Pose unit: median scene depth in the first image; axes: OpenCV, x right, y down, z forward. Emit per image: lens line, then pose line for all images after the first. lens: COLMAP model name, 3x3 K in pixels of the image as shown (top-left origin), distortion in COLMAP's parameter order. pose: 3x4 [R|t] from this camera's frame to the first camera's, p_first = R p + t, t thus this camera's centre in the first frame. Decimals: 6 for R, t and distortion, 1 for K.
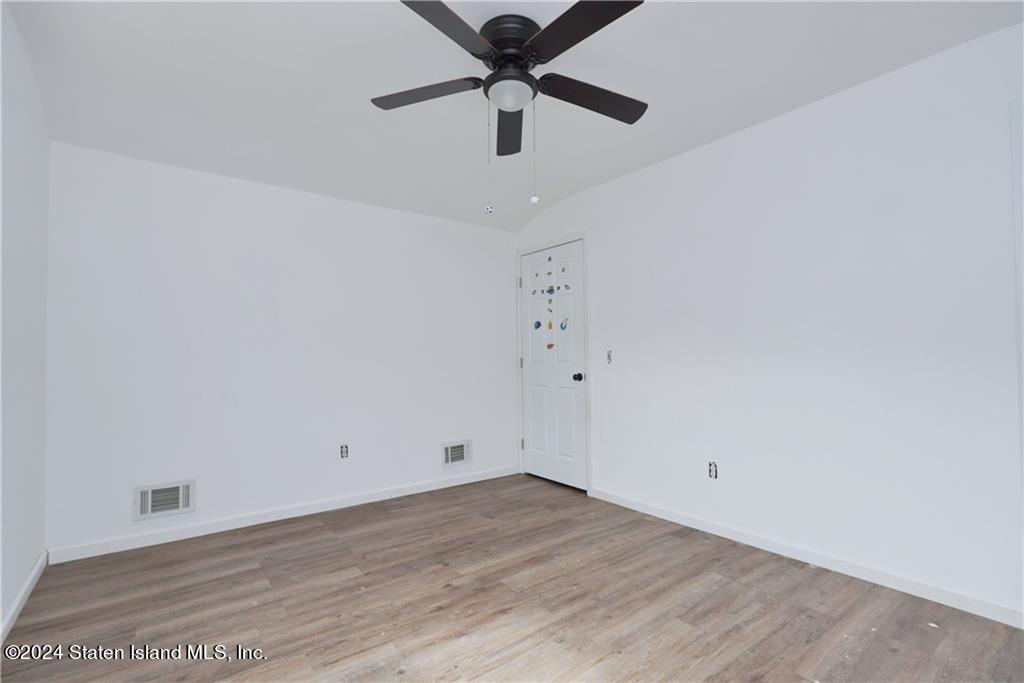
lens RADIAL K [[469.9, 0, 511.2], [0, 469.9, 346.3], [0, 0, 1]] dist [0.001077, 0.000288]
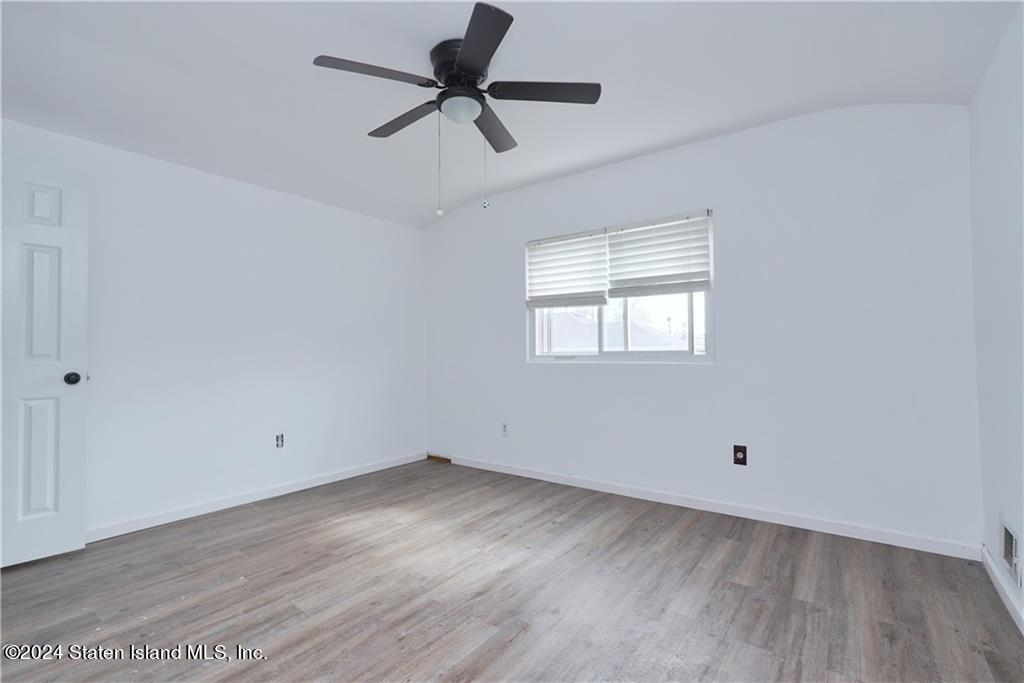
lens RADIAL K [[469.9, 0, 513.5], [0, 469.9, 341.7], [0, 0, 1]] dist [0.001077, 0.000288]
pose [[-0.961975, 0.011570, -0.272893, 0.186436], [0.021327, 0.999234, -0.032815, 0.051287], [0.272304, -0.037388, -0.961485, 2.050616]]
